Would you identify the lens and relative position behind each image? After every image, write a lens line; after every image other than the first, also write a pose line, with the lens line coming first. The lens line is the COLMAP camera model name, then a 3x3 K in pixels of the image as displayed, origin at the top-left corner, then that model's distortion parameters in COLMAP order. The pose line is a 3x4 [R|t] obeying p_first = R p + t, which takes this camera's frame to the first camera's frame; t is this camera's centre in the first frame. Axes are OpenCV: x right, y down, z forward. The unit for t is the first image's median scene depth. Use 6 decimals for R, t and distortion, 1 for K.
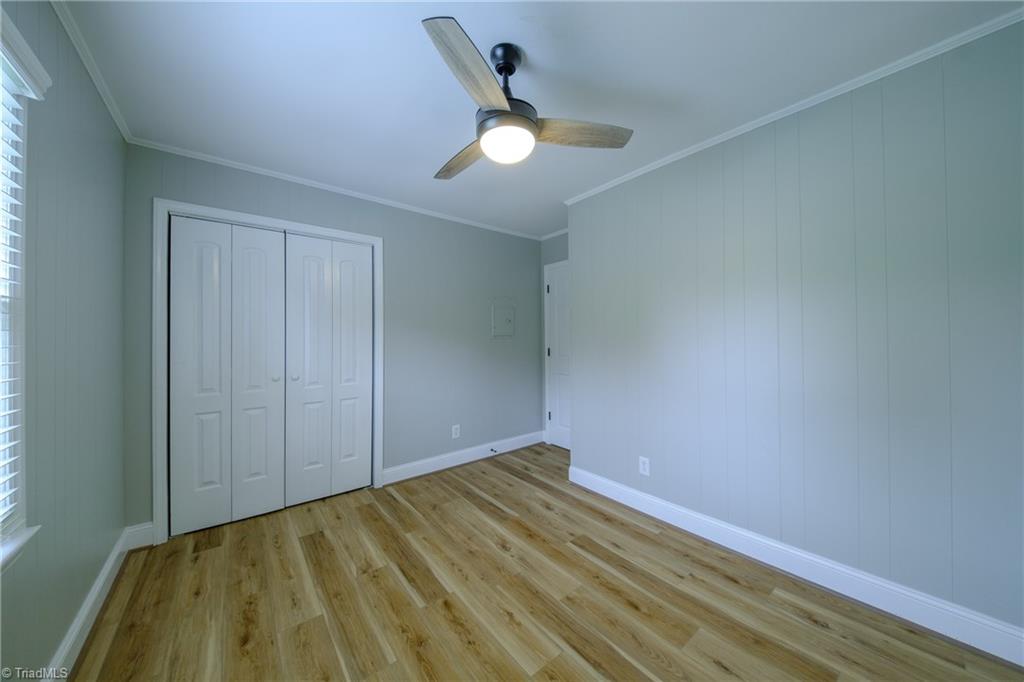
lens RADIAL K [[349.3, 0, 526.4], [0, 349.3, 319.5], [0, 0, 1]] dist [0.009234, -0.006485]
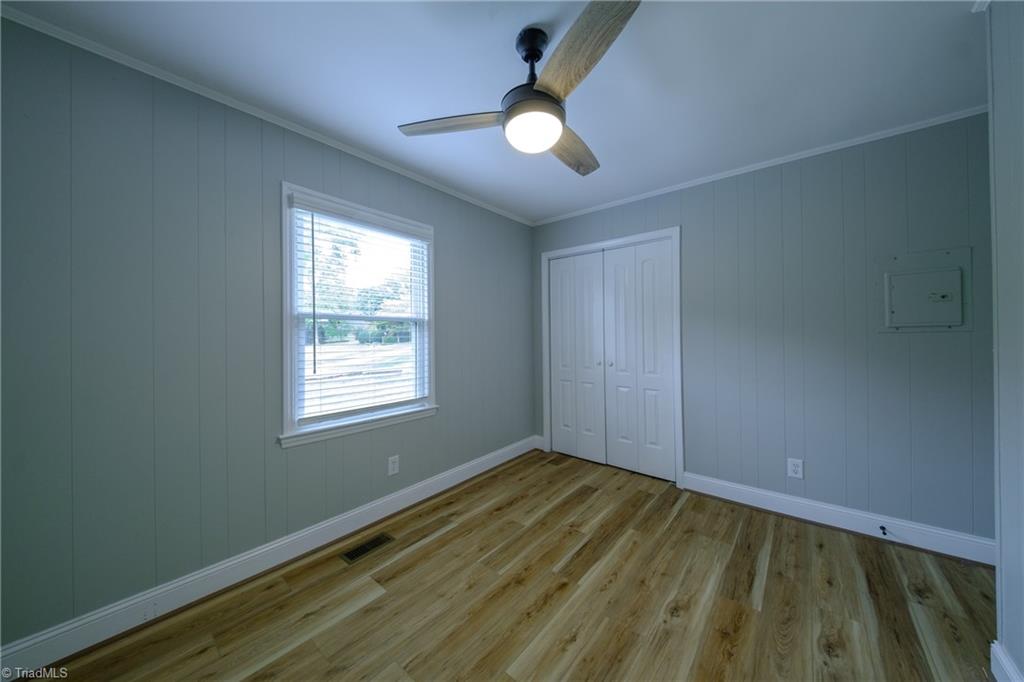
lens RADIAL K [[349.3, 0, 508.1], [0, 349.3, 324.6], [0, 0, 1]] dist [0.009234, -0.006485]
pose [[0.178367, -0.013902, -0.983866, 0.642624], [0.054537, 0.998503, -0.004222, 0.012187], [0.982452, -0.052904, 0.178858, 0.548974]]
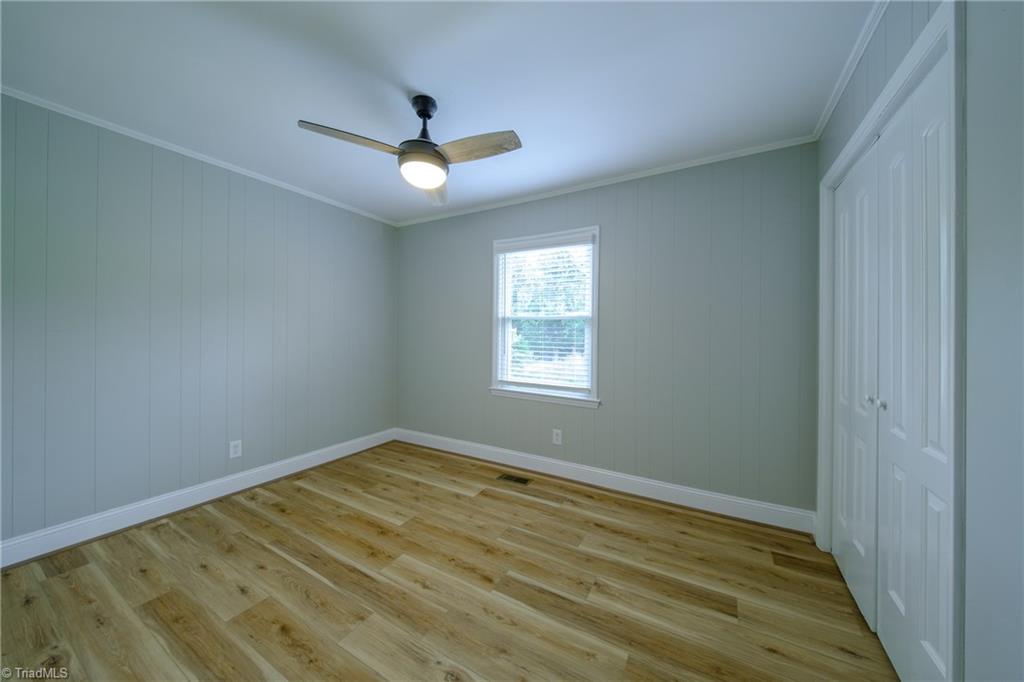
lens RADIAL K [[349.3, 0, 525.3], [0, 349.3, 327.3], [0, 0, 1]] dist [0.009234, -0.006485]
pose [[-0.930642, -0.004769, -0.365899, 0.051227], [0.013709, 0.998759, -0.047886, 0.076603], [0.365673, -0.049581, -0.929422, 1.659574]]
